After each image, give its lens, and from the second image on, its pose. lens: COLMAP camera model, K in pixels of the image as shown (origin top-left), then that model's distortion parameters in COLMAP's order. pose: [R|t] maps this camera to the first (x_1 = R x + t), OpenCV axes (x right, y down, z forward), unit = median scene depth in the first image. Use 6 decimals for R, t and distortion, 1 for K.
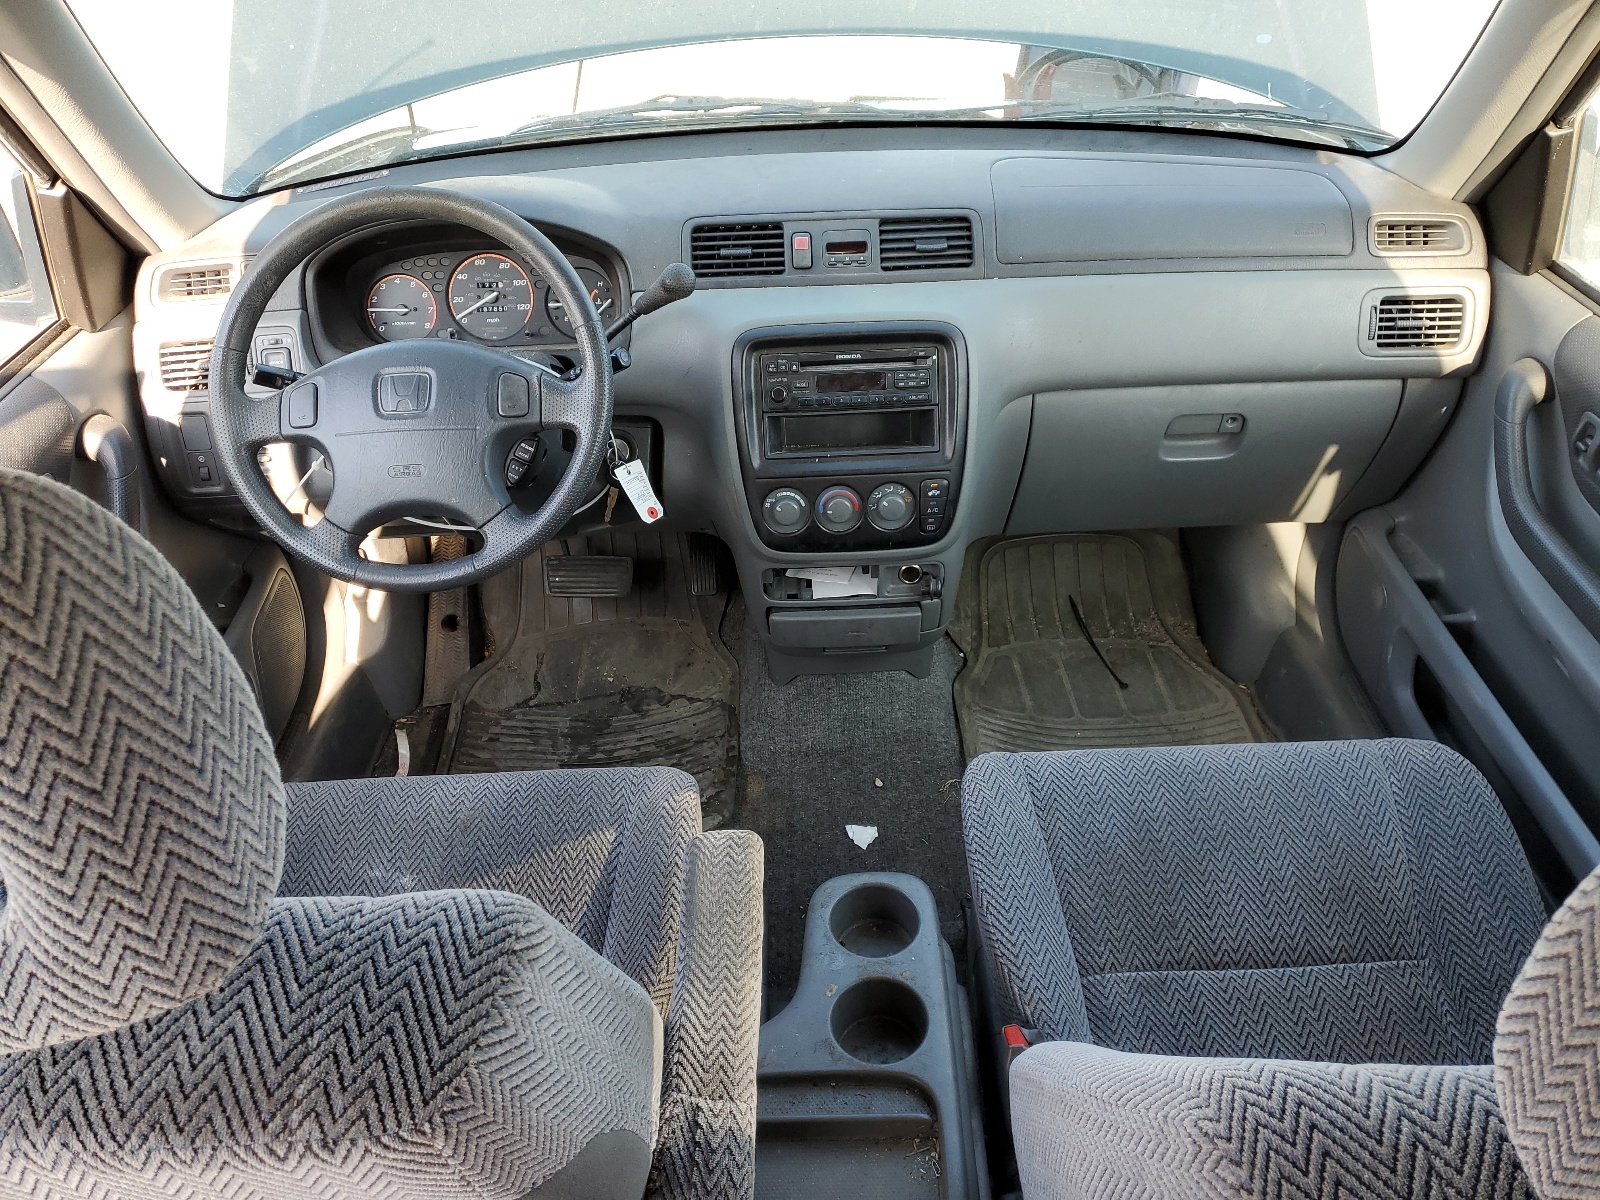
lens RADIAL K [[1214.9, 0, 800.7], [0, 1214.9, 597.9], [0, 0, 1]] dist [-0.003782, -0.000688]
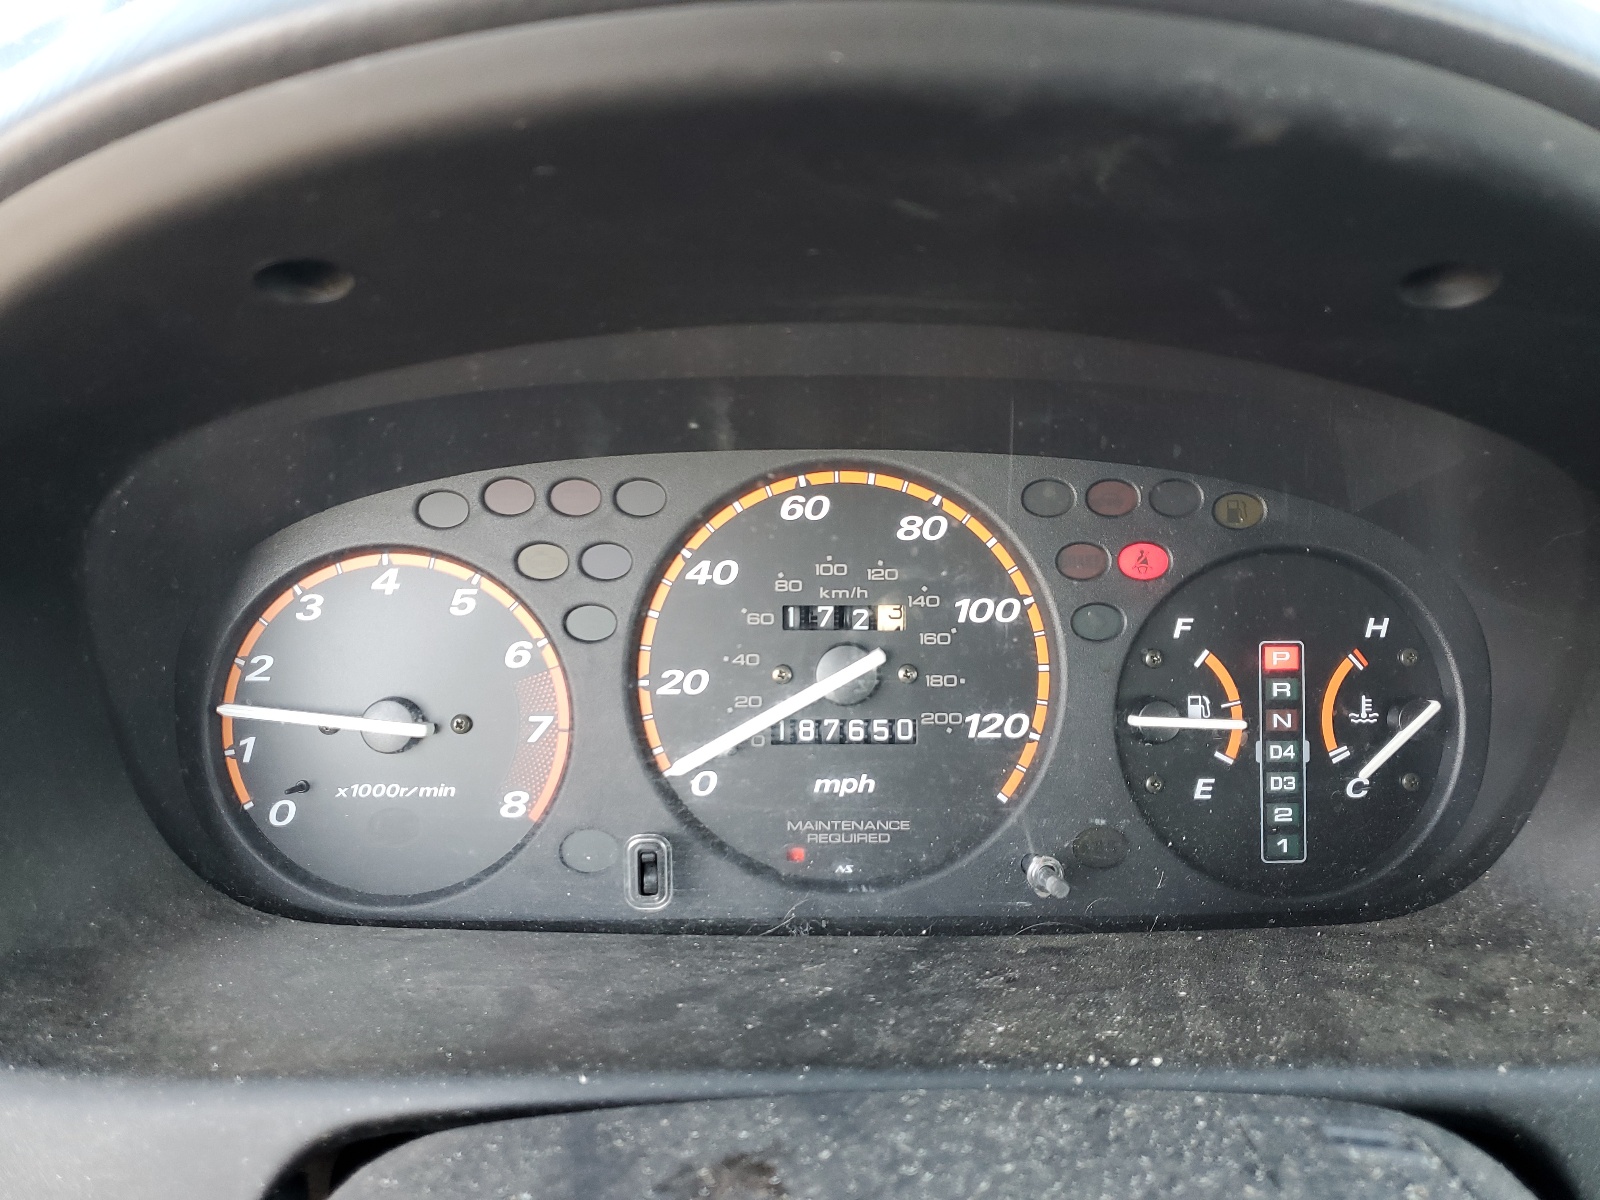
lens RADIAL K [[1215.6, 0, 798.5], [0, 1215.6, 600.9], [0, 0, 1]] dist [-0.003086, -0.000656]
pose [[0.997967, 0.033498, 0.054217, -0.274595], [-0.022361, 0.980686, -0.194305, -0.220298], [-0.059679, 0.192698, 0.979442, 0.799350]]
